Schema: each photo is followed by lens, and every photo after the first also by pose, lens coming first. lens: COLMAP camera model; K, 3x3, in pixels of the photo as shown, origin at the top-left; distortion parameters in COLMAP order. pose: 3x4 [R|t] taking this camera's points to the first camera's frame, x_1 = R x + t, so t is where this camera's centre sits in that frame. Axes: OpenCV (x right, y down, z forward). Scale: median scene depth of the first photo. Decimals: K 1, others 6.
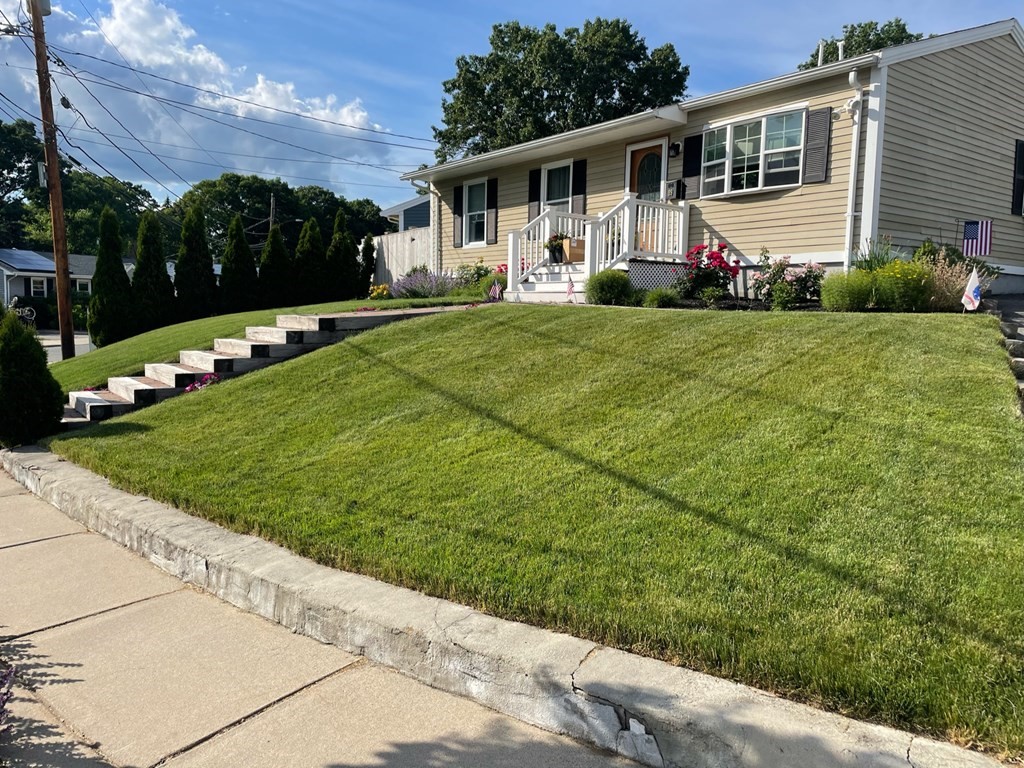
lens RADIAL K [[755.9, 0, 512.0], [0, 755.9, 384.0], [0, 0, 1]] dist [0.080305, -0.085278]
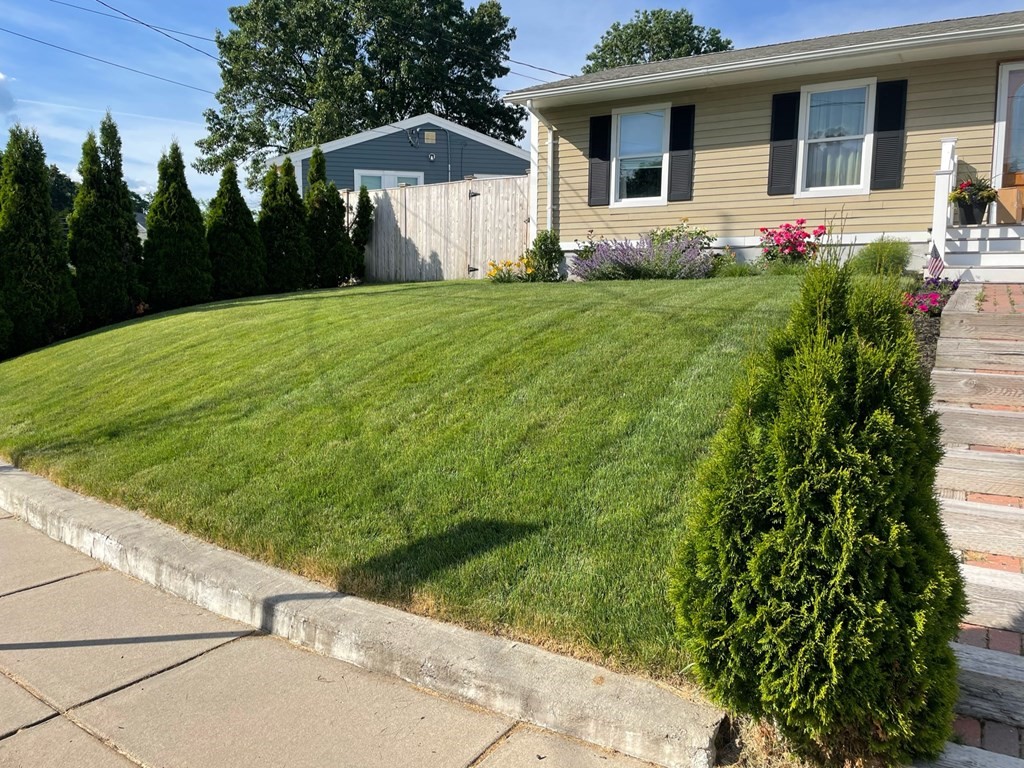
lens RADIAL K [[755.9, 0, 512.0], [0, 755.9, 384.0], [0, 0, 1]] dist [0.080305, -0.085278]
pose [[0.922655, -0.051913, 0.382117, -0.407996], [0.042476, 0.998549, 0.033095, -0.041730], [-0.383281, -0.014305, 0.923521, 0.372549]]
